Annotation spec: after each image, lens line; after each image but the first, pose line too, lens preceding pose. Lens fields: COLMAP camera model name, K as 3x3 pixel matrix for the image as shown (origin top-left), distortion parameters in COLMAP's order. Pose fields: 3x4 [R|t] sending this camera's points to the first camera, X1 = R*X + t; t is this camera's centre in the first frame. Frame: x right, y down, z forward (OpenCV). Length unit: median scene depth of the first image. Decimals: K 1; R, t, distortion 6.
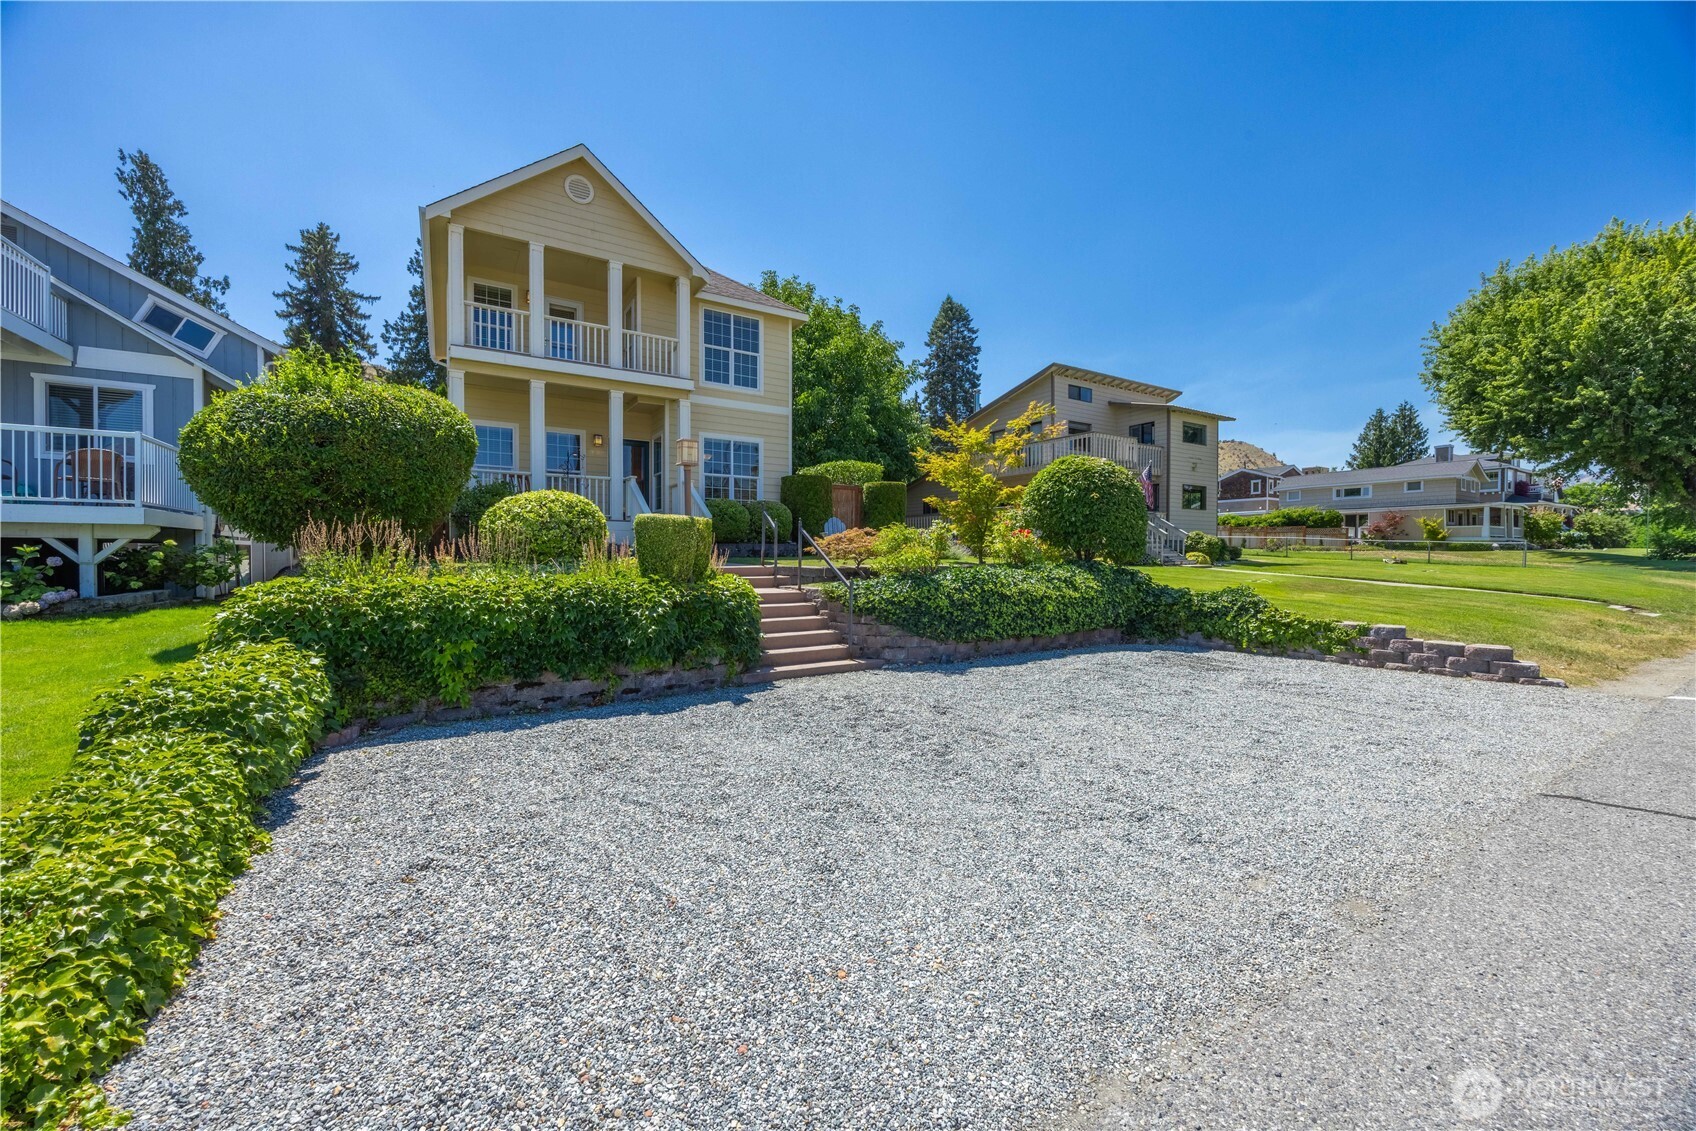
lens RADIAL K [[650.3, 0, 844.7], [0, 650.3, 561.7], [0, 0, 1]] dist [0.002130, 0.000140]
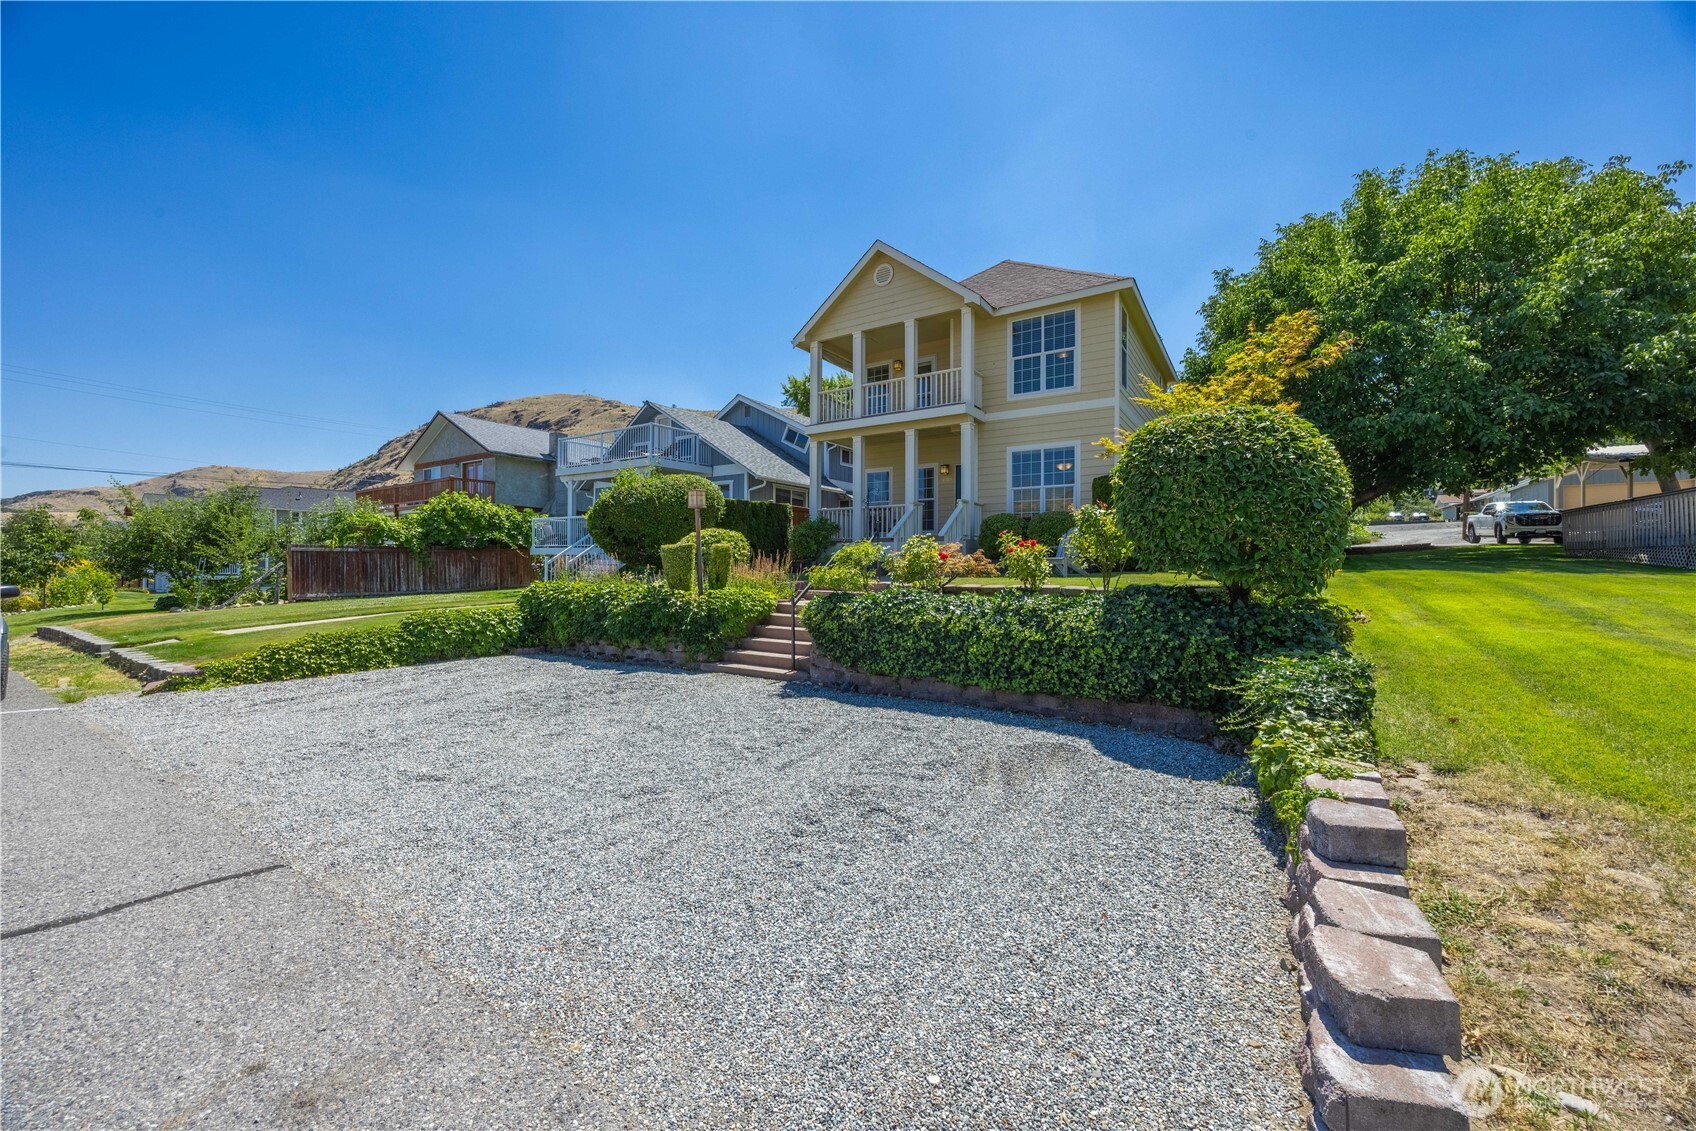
lens RADIAL K [[650.3, 0, 842.4], [0, 650.3, 562.7], [0, 0, 1]] dist [0.002130, 0.000140]
pose [[0.410923, -0.002022, -0.911668, 0.600519], [-0.012468, 0.999892, -0.007837, -0.011279], [0.911585, 0.014587, 0.410853, 0.371096]]
